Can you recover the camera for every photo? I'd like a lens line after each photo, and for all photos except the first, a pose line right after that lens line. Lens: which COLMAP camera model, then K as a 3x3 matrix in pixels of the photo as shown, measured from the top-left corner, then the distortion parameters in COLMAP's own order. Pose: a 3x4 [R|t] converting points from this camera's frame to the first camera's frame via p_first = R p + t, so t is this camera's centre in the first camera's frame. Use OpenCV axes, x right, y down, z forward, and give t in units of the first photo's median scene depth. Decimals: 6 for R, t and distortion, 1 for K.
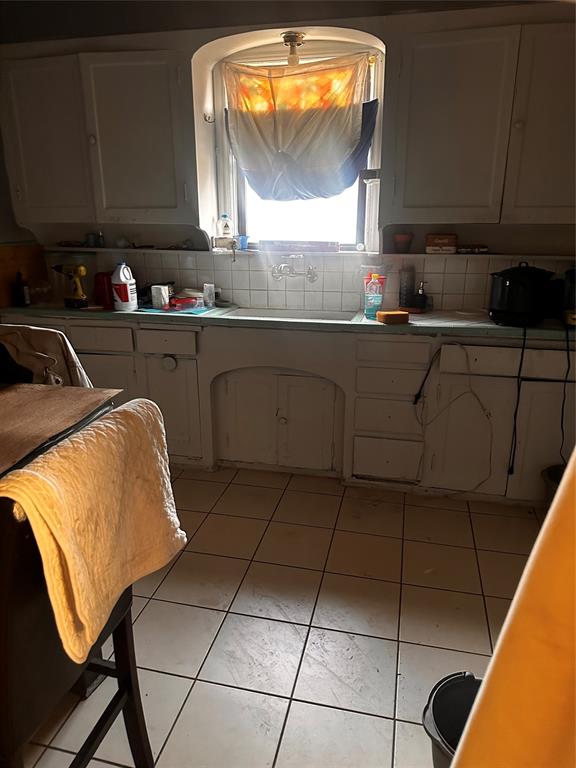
lens RADIAL K [[536.9, 0, 288.0], [0, 536.9, 384.0], [0, 0, 1]] dist [0.098430, -0.131301]
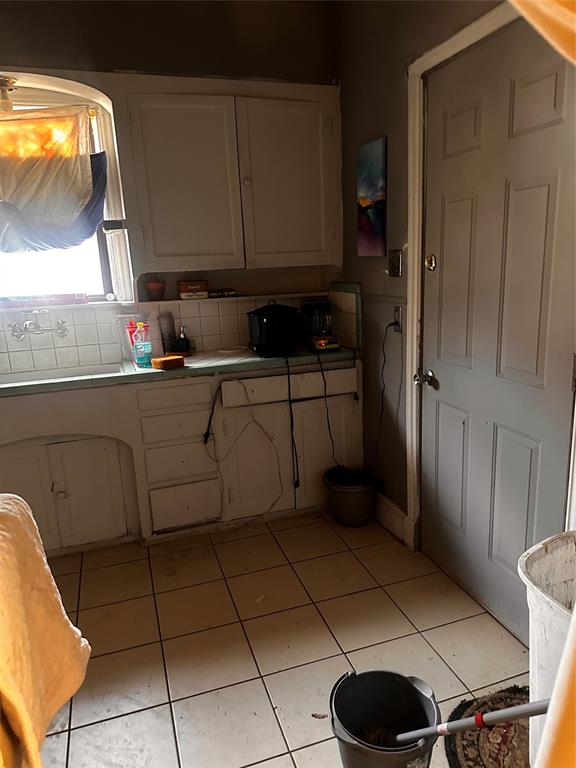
lens RADIAL K [[536.9, 0, 288.0], [0, 536.9, 384.0], [0, 0, 1]] dist [0.098430, -0.131301]
pose [[0.849208, -0.153111, 0.505374, -0.121839], [0.195223, 0.980267, -0.031056, -0.010069], [-0.490647, 0.125034, 0.862341, 0.029886]]
